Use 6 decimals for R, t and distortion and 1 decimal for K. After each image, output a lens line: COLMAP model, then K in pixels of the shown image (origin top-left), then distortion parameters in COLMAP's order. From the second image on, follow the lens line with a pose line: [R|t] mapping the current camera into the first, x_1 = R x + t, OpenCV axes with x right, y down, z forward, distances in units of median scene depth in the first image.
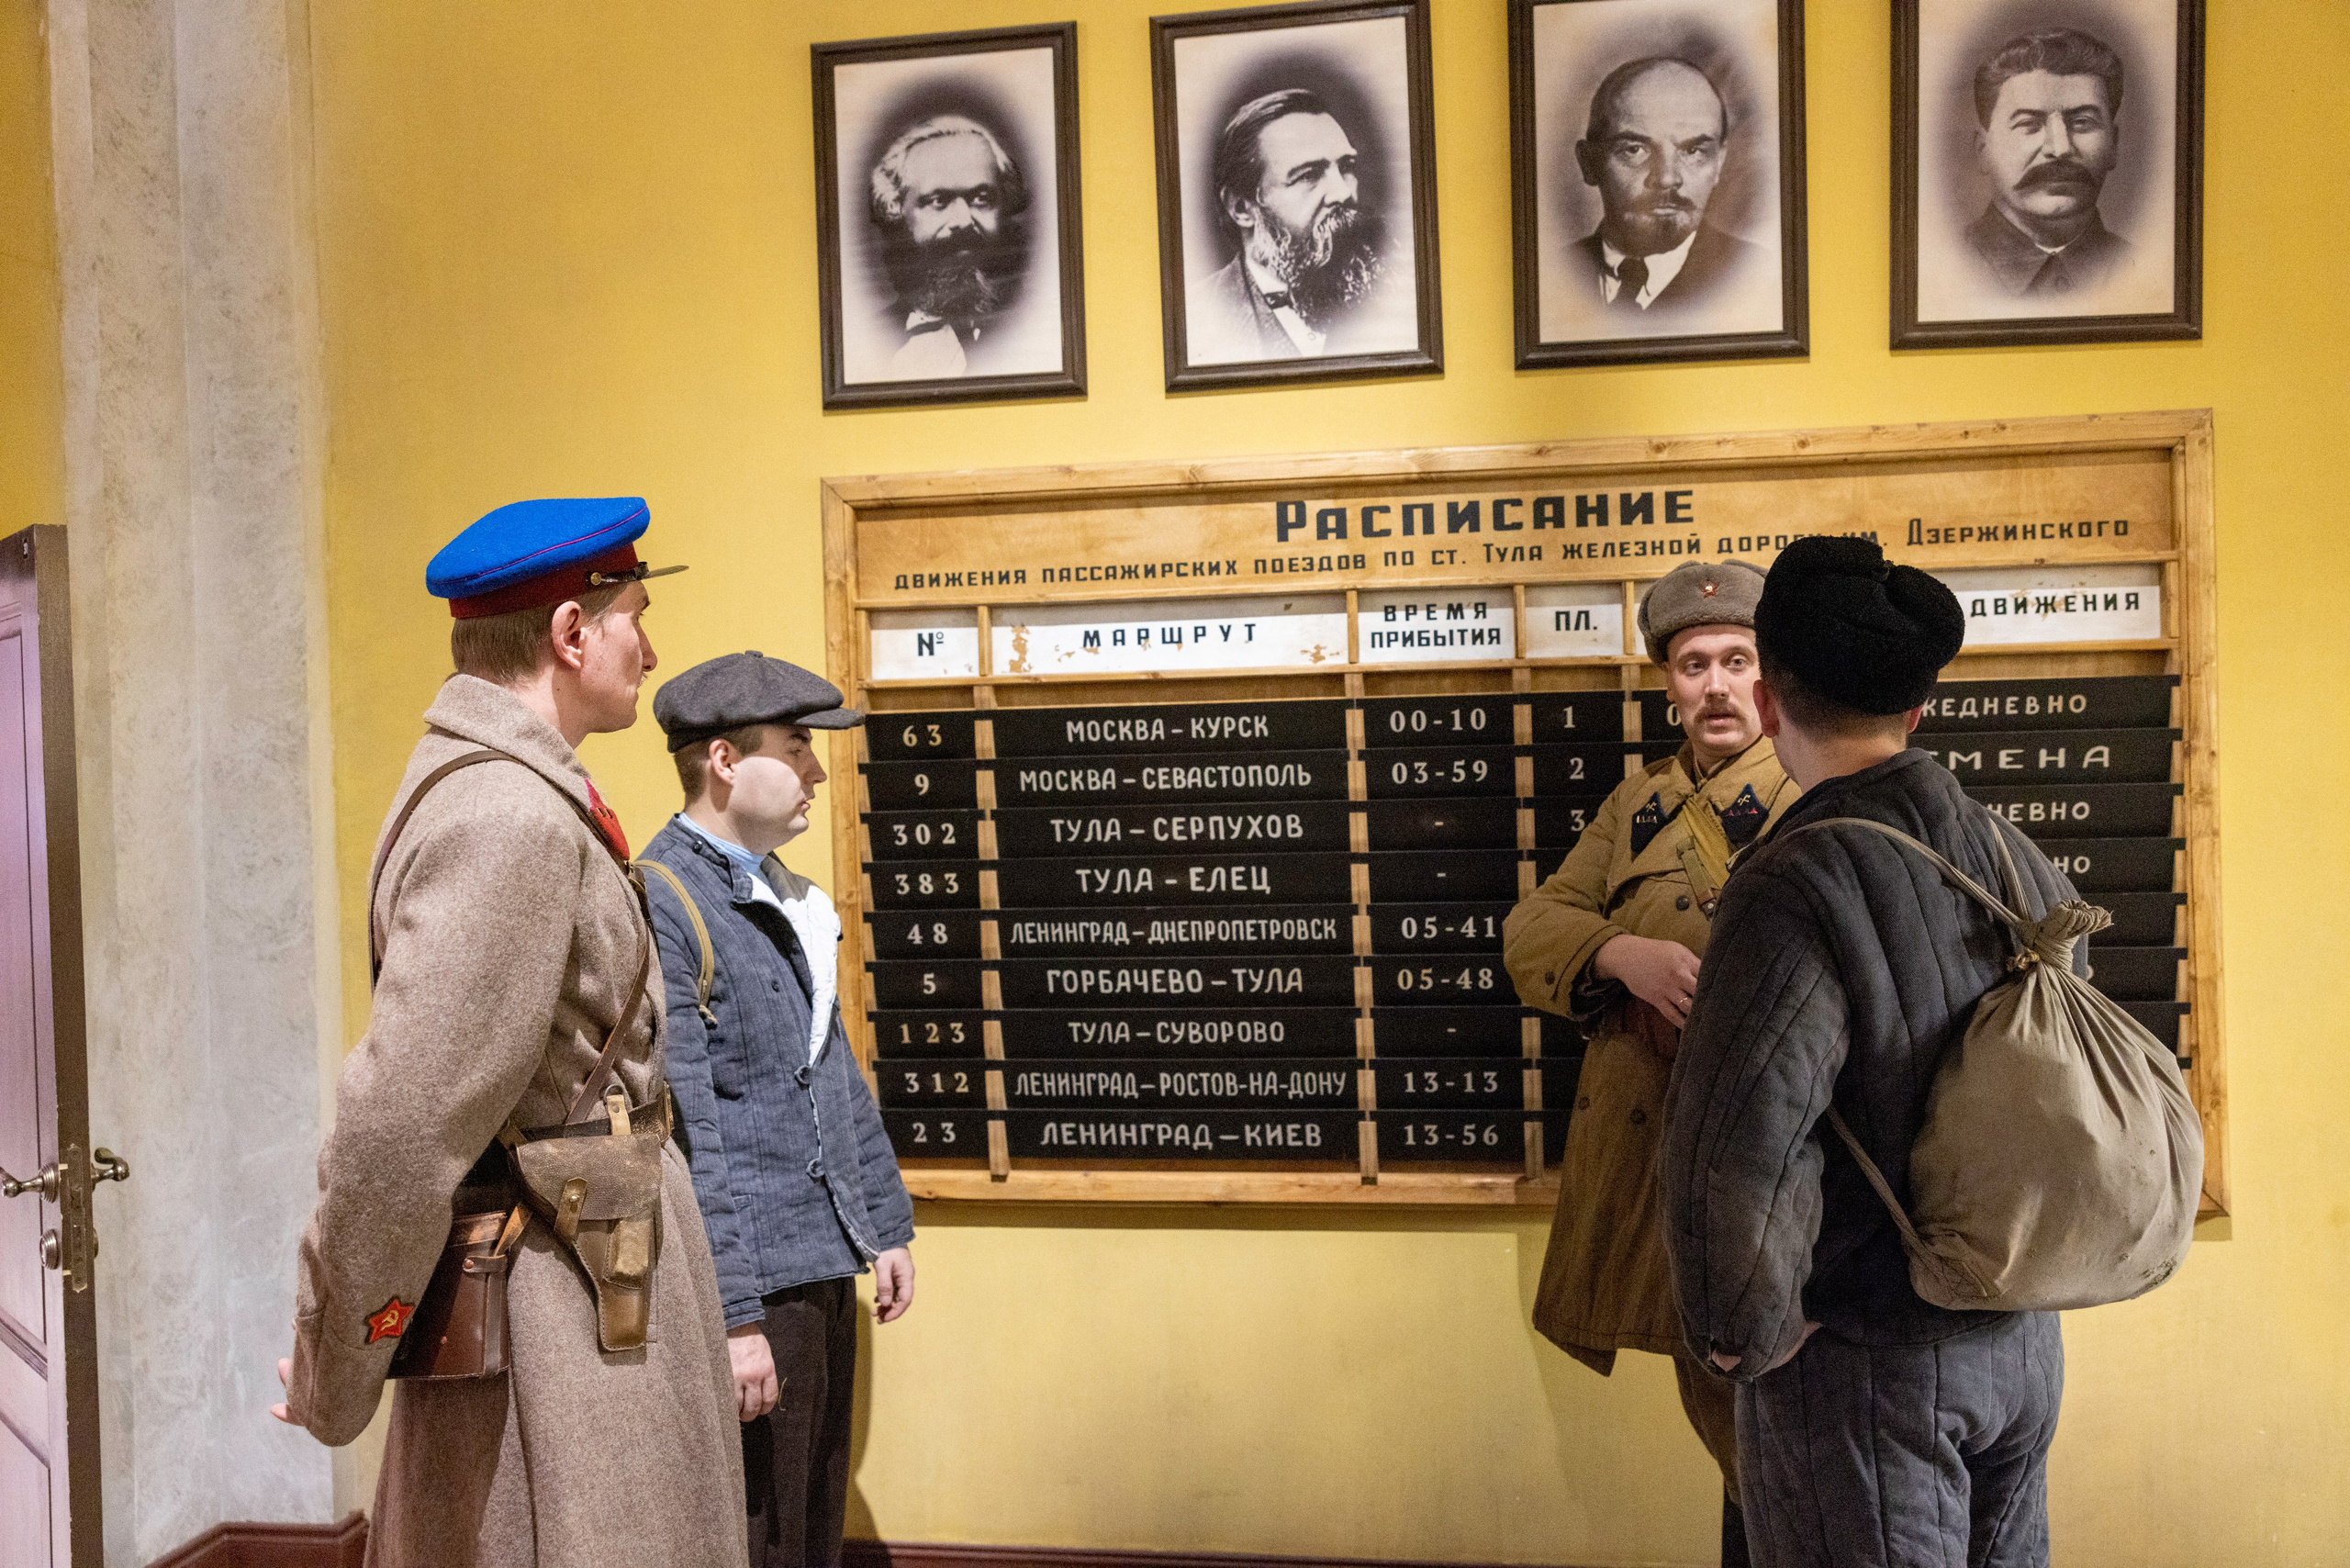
lens RADIAL K [[2029.1, 0, 1182.6], [0, 2029.1, 781.9], [0, 0, 1]] dist [-0.002503, 0.021741]
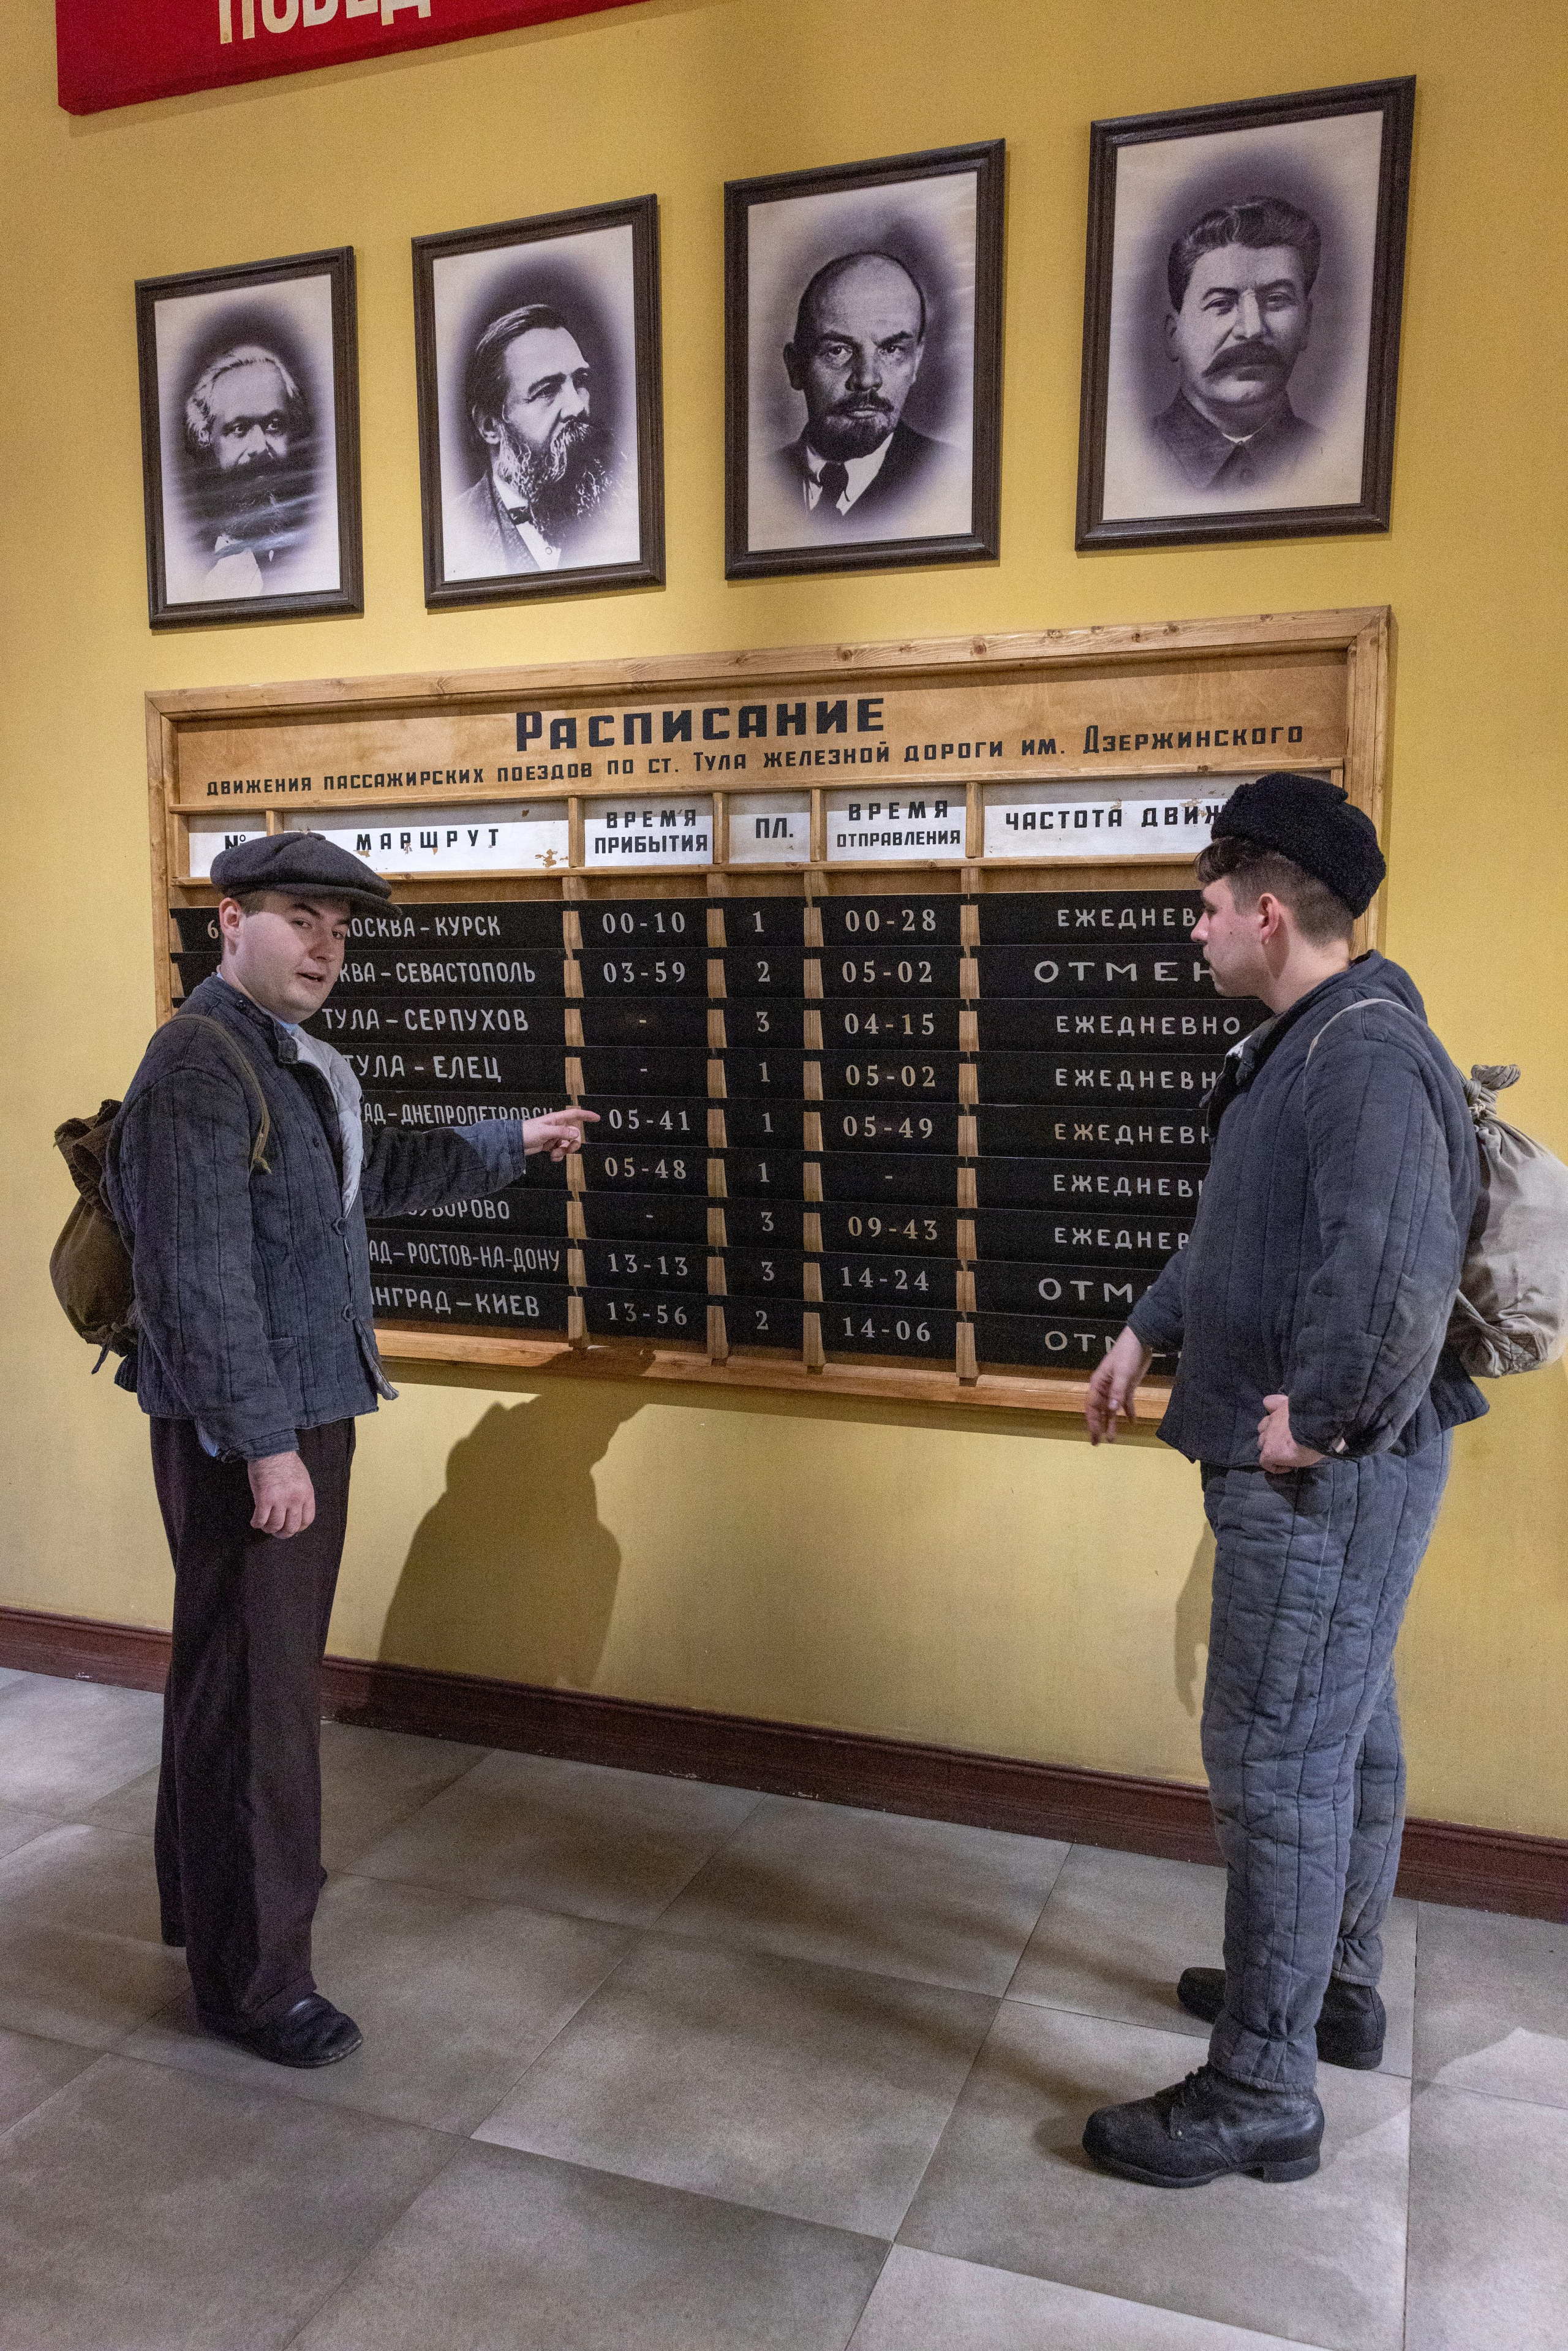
lens RADIAL K [[1830.8, 0, 777.5], [0, 1830.8, 1185.7], [0, 0, 1]] dist [0.008871, 0.005809]
pose [[0.979493, 0.048626, -0.195524, 0.380663], [-0.031038, 0.995272, 0.092032, 0.015475], [0.199075, -0.084076, 0.976371, 0.074542]]
